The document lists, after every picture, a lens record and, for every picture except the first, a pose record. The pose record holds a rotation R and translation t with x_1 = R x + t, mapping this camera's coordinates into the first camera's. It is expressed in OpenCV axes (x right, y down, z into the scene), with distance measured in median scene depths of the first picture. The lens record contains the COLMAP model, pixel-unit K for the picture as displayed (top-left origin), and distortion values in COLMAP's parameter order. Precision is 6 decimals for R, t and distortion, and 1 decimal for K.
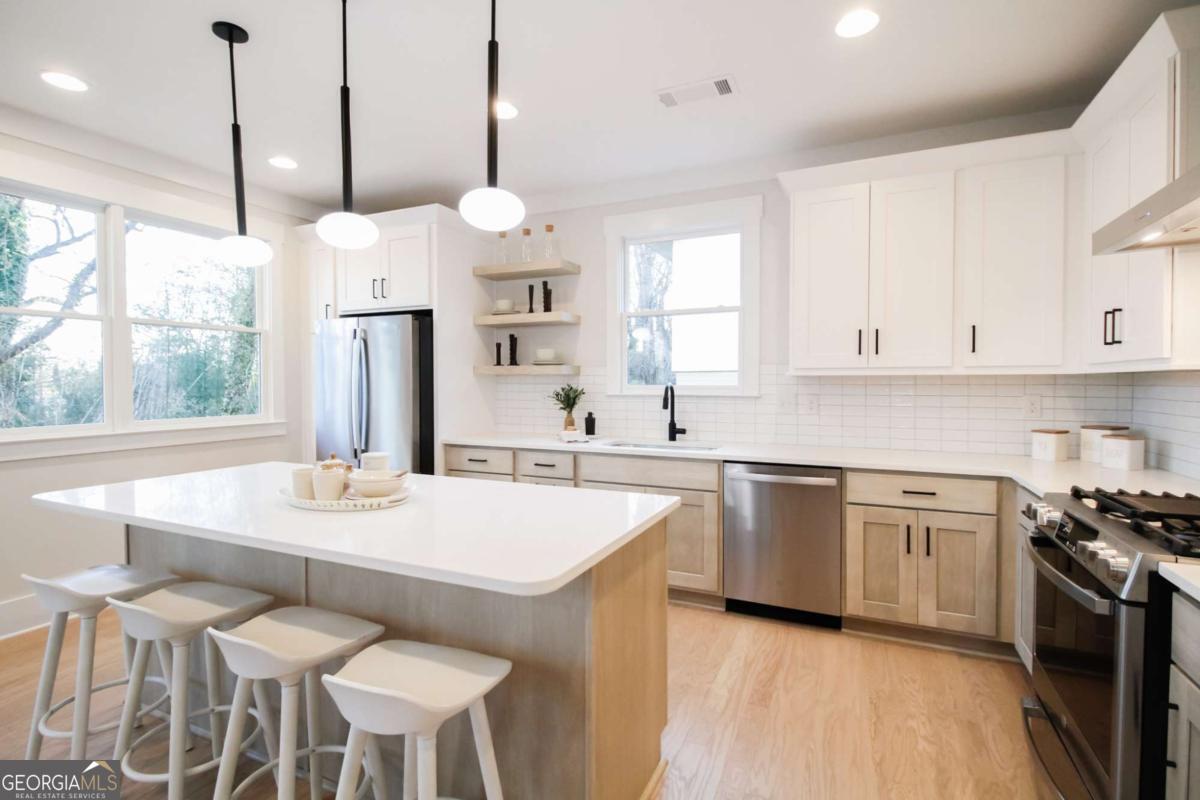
lens RADIAL K [[566.5, 0, 630.7], [0, 566.5, 381.9], [0, 0, 1]] dist [0.036826, 0.000237]
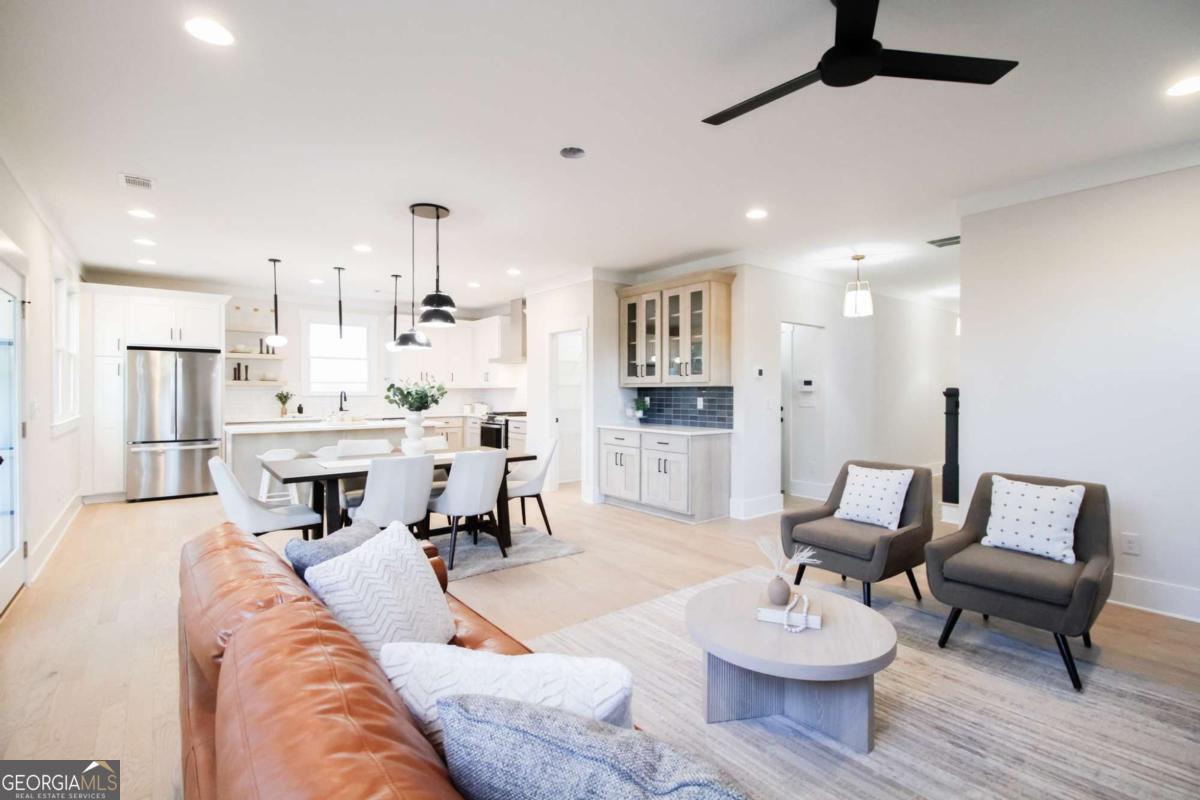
lens RADIAL K [[560.5, 0, 607.4], [0, 560.5, 393.5], [0, 0, 1]] dist [0.014203, -0.000290]
pose [[0.465638, 0.000113, 0.884975, -1.480384], [0.000853, 0.999999, -0.000577, 0.017625], [-0.884975, 0.001024, 0.465638, -1.040705]]
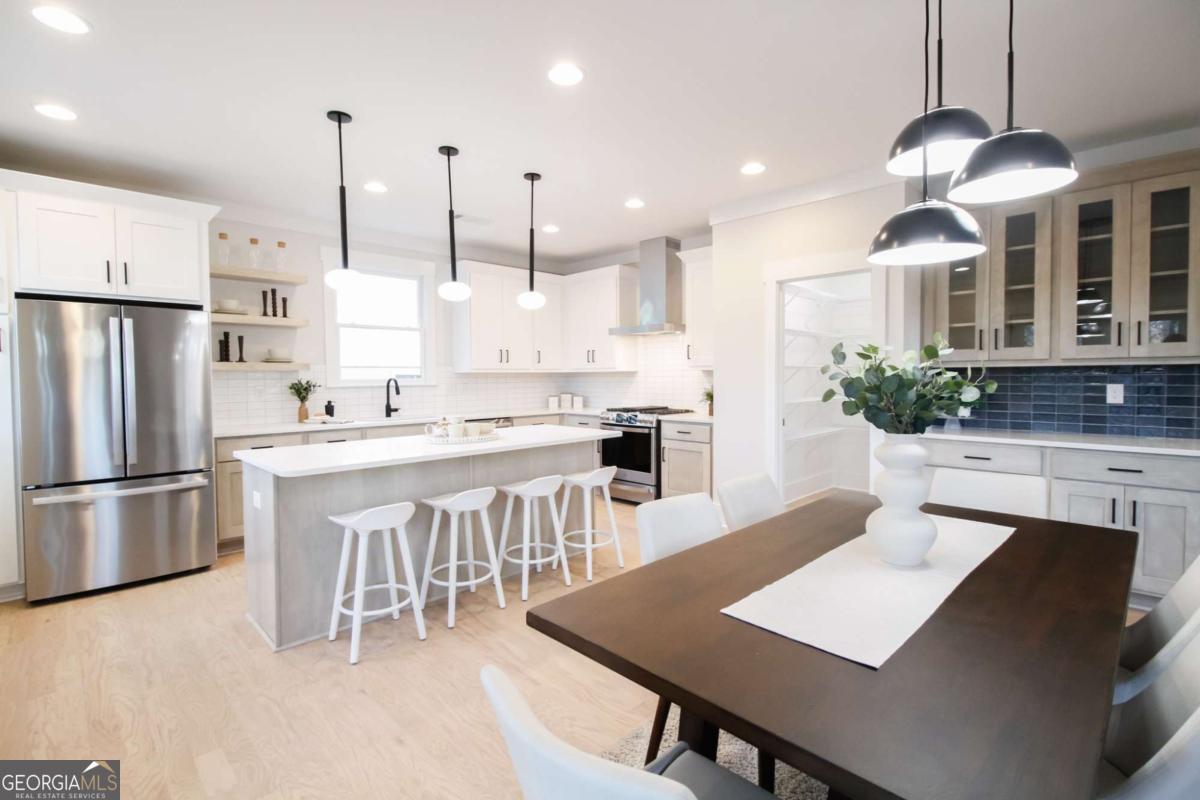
lens RADIAL K [[551.4, 0, 602.7], [0, 551.4, 382.5], [0, 0, 1]] dist [0.014368, -0.000133]
pose [[0.358512, -0.011610, 0.933453, -1.080143], [0.010484, 0.999910, 0.008410, 0.009300], [-0.933466, 0.006772, 0.358602, -0.019137]]
